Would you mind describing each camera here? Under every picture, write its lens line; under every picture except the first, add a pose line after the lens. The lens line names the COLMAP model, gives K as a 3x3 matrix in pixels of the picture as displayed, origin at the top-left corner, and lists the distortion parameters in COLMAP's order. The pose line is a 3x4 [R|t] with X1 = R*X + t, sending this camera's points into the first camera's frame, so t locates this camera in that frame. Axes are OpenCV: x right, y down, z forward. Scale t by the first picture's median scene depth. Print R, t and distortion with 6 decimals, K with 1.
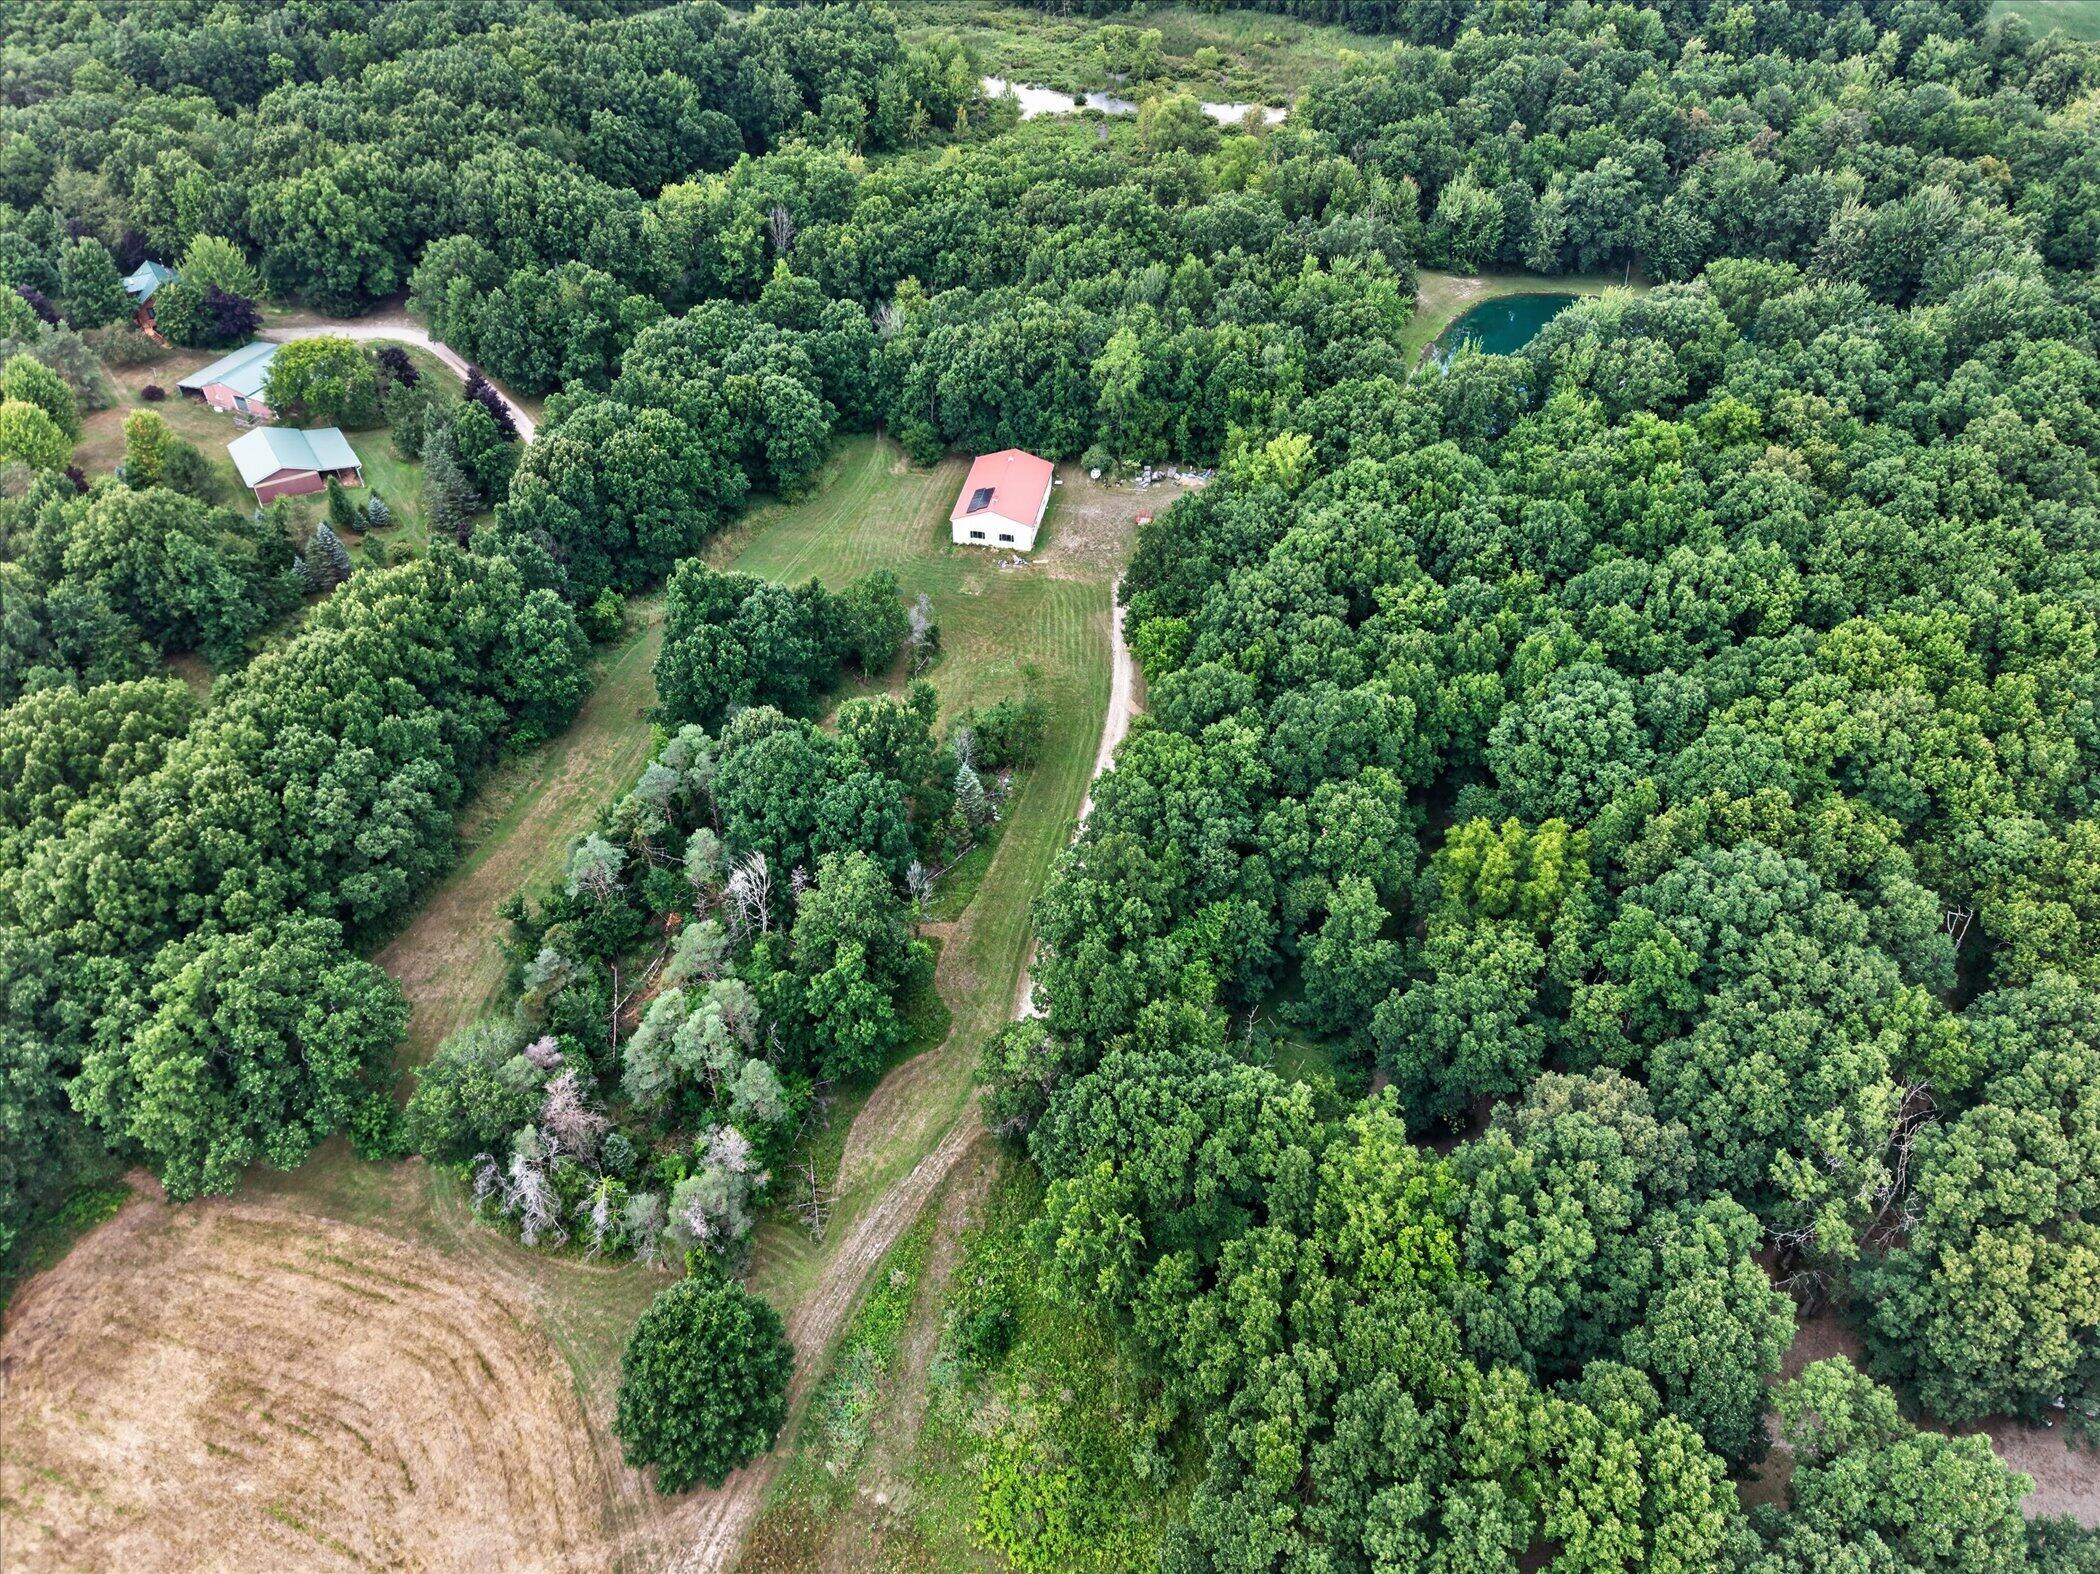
lens RADIAL K [[1406.2, 0, 1043.9], [0, 1406.2, 789.4], [0, 0, 1]] dist [0.088241, -0.096038]
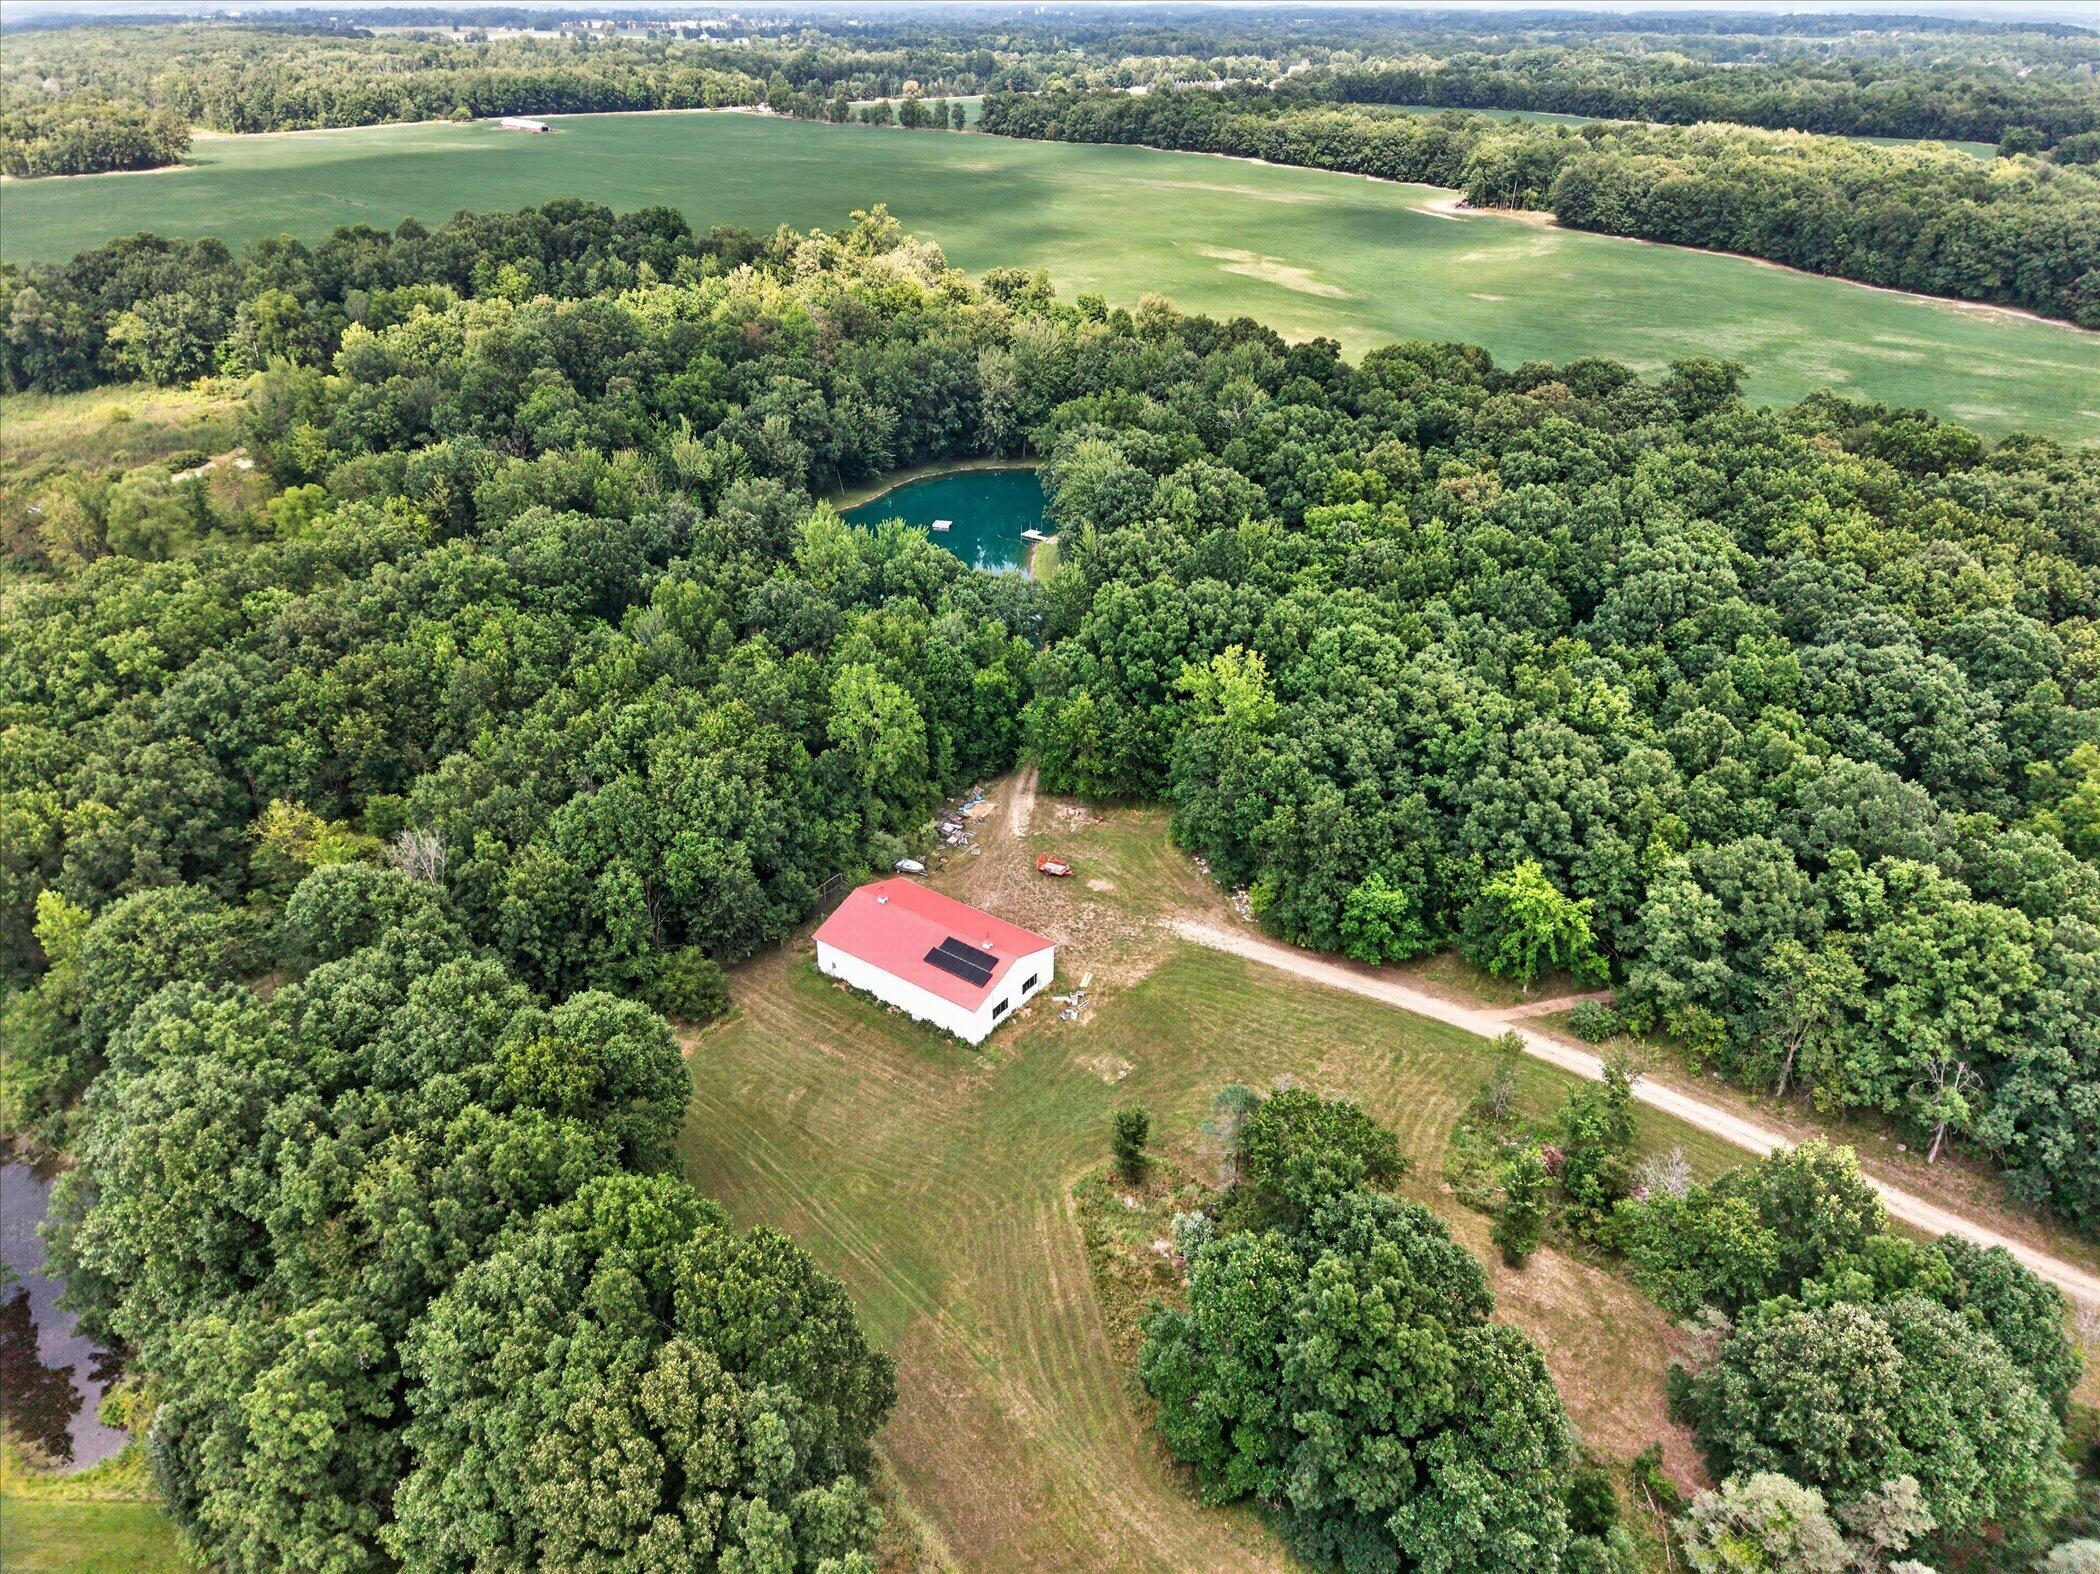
lens RADIAL K [[1406.2, 0, 1043.9], [0, 1406.2, 789.4], [0, 0, 1]] dist [0.088241, -0.096038]
pose [[0.432100, -0.437072, 0.788833, -0.268908], [0.587861, 0.799838, 0.121156, -0.181274], [-0.683892, 0.411373, 0.602548, 0.336173]]
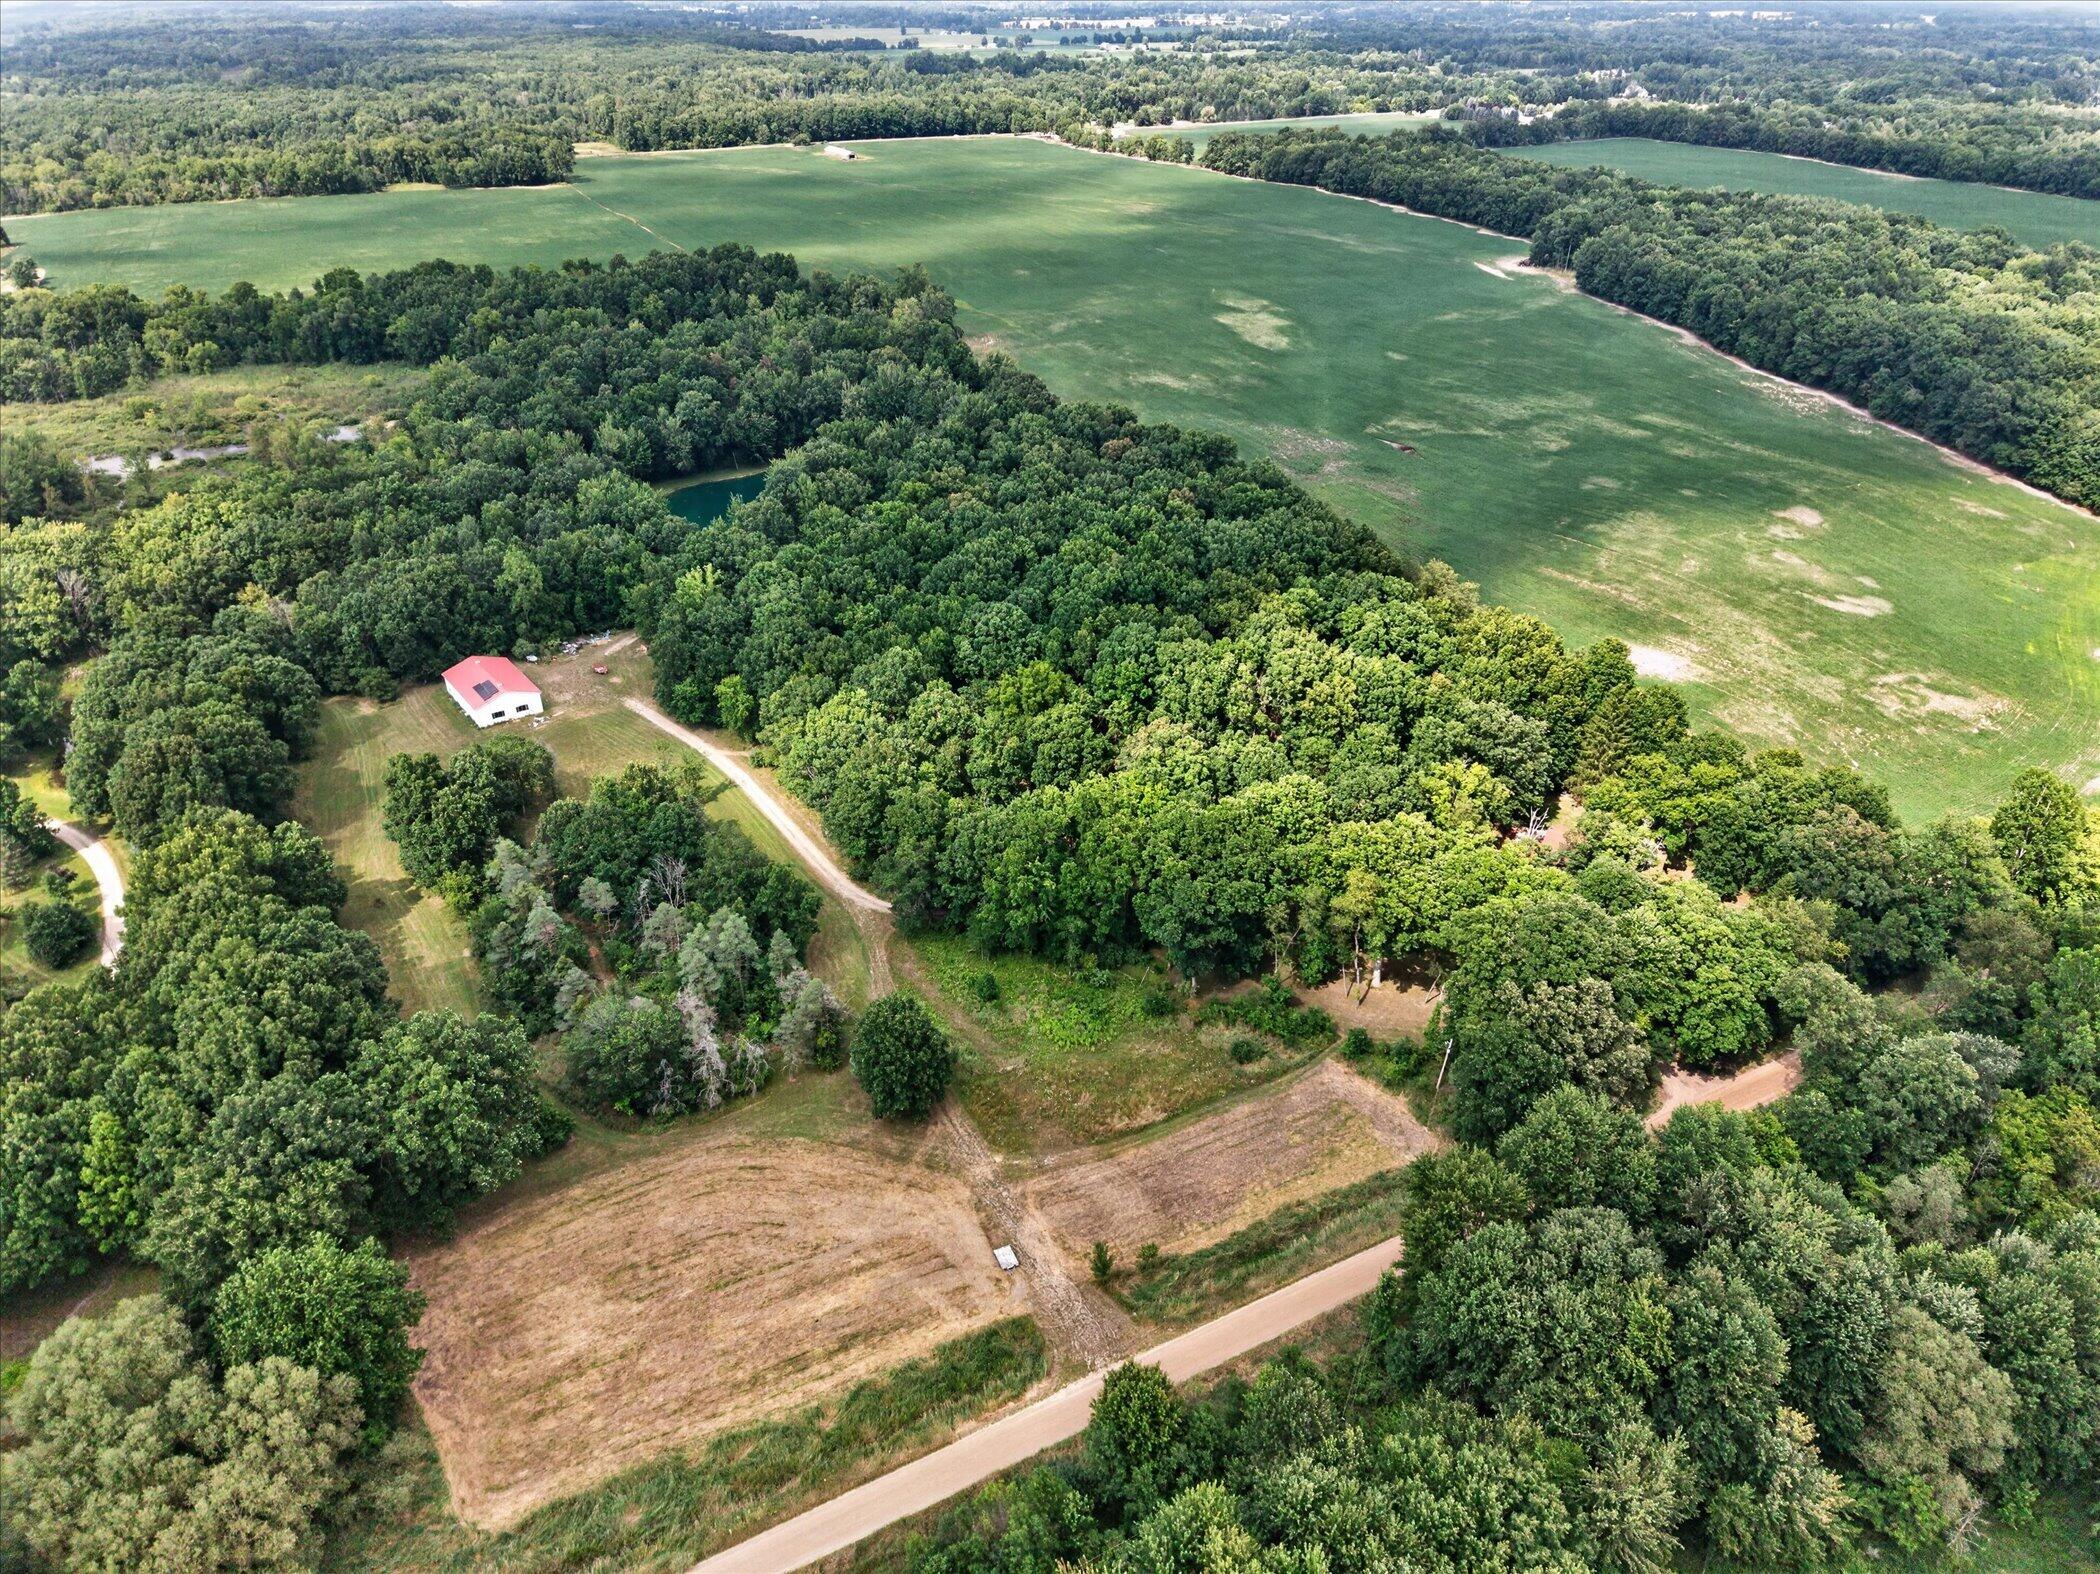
lens RADIAL K [[1406.2, 0, 1043.9], [0, 1406.2, 789.4], [0, 0, 1]] dist [0.088241, -0.096038]
pose [[0.681291, -0.364544, 0.634784, -0.311171], [0.480246, 0.877055, -0.011755, 0.072361], [-0.552455, 0.312861, 0.772600, -0.130601]]
